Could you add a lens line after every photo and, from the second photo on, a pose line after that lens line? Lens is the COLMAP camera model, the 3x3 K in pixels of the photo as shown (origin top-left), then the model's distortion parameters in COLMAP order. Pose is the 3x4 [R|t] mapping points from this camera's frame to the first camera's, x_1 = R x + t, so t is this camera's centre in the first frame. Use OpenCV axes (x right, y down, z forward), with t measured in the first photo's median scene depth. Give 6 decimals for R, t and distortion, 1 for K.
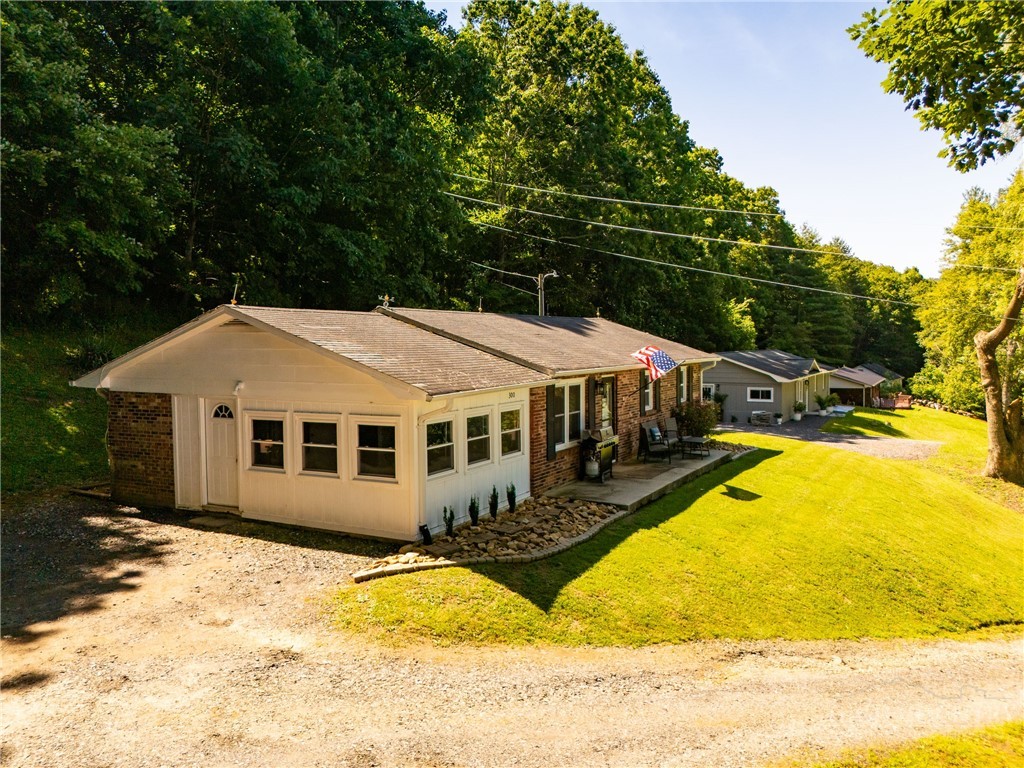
lens RADIAL K [[769.8, 0, 512.0], [0, 769.8, 384.0], [0, 0, 1]] dist [0.051825, -0.006739]
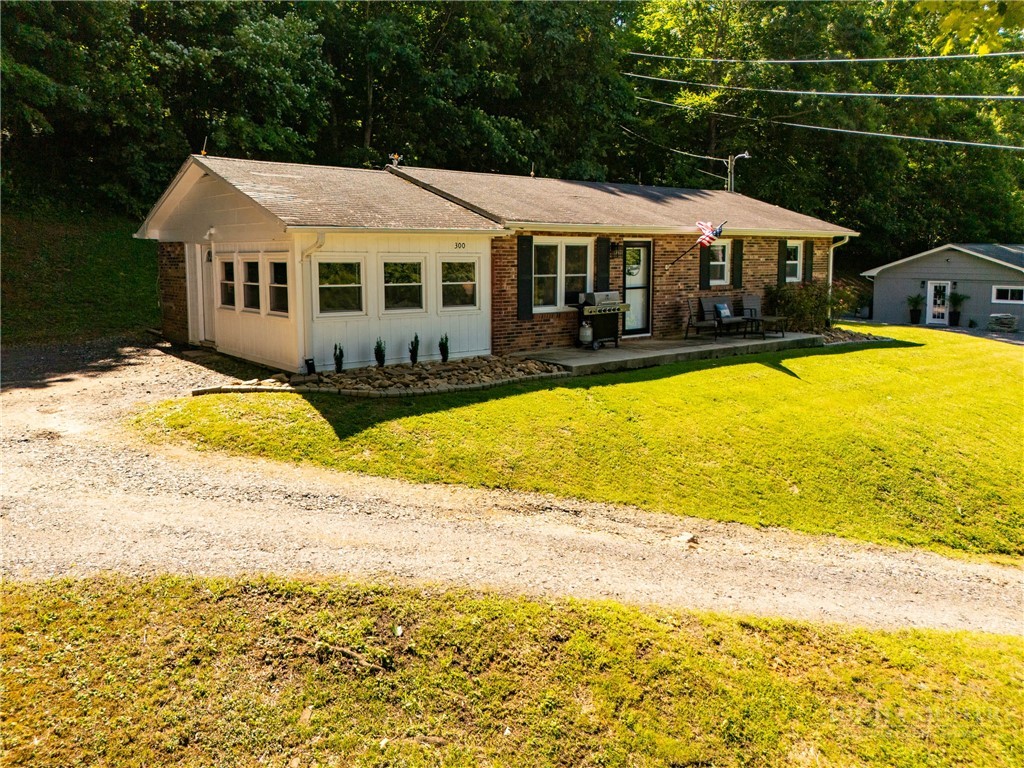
lens RADIAL K [[753.0, 0, 501.7], [0, 753.0, 371.6], [0, 0, 1]] dist [0.039282, -0.002479]
pose [[0.921626, 0.063689, -0.382817, 0.409760], [-0.025558, 0.994261, 0.103882, 0.070258], [0.387236, -0.085957, 0.917965, 0.134882]]
